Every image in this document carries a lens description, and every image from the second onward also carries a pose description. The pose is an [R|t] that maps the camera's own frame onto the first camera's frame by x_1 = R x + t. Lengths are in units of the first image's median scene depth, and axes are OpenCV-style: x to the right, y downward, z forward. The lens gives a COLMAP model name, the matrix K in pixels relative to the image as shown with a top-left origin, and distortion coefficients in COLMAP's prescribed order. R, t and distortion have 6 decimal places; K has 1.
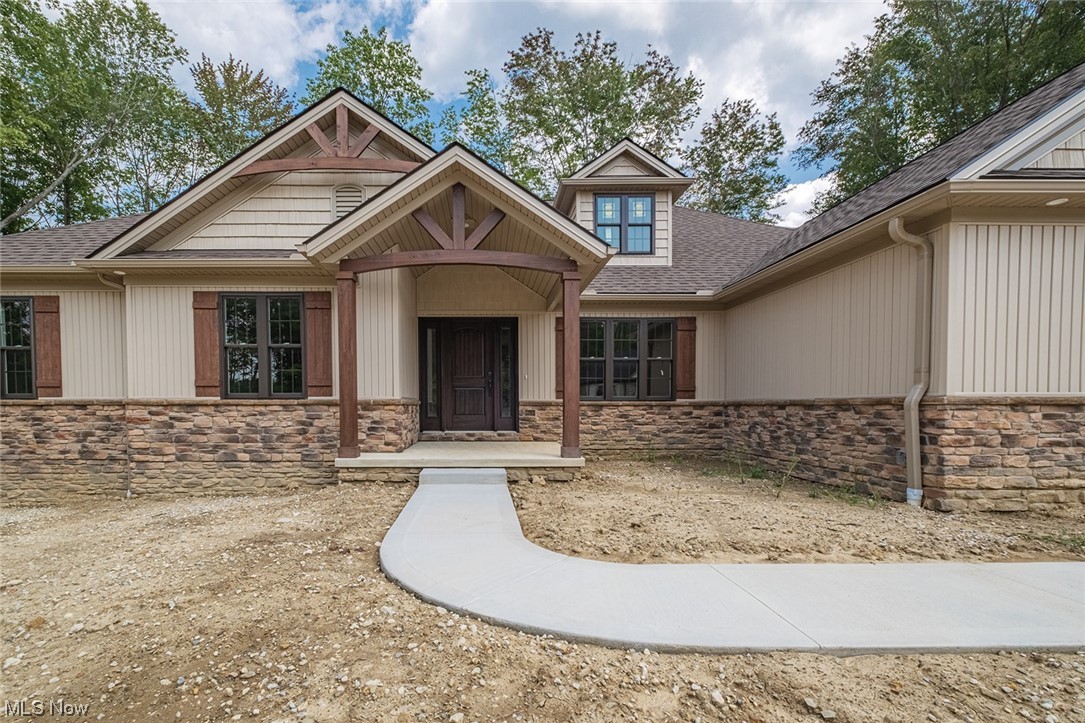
lens RADIAL K [[473.1, 0, 549.1], [0, 473.1, 372.1], [0, 0, 1]] dist [-0.002380, -0.001518]
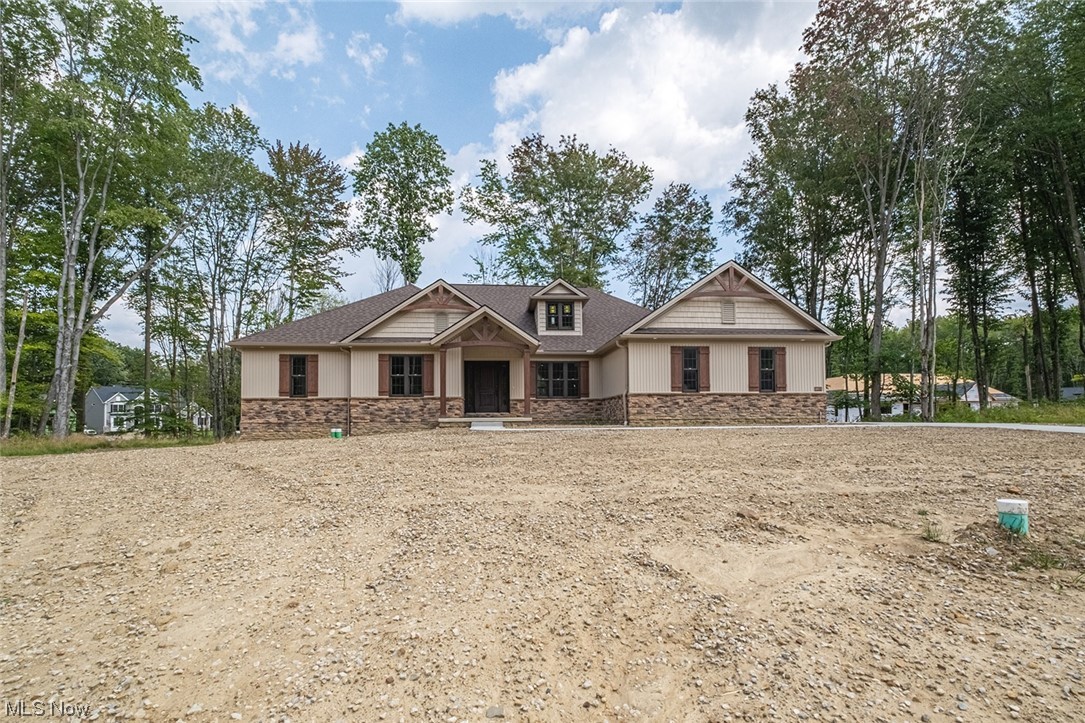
lens RADIAL K [[473.1, 0, 549.1], [0, 473.1, 372.1], [0, 0, 1]] dist [-0.002380, -0.001518]
pose [[0.999856, -0.002981, -0.016726, 0.164476], [0.002585, 0.999717, -0.023655, -0.010670], [0.016791, 0.023608, 0.999580, -1.270568]]
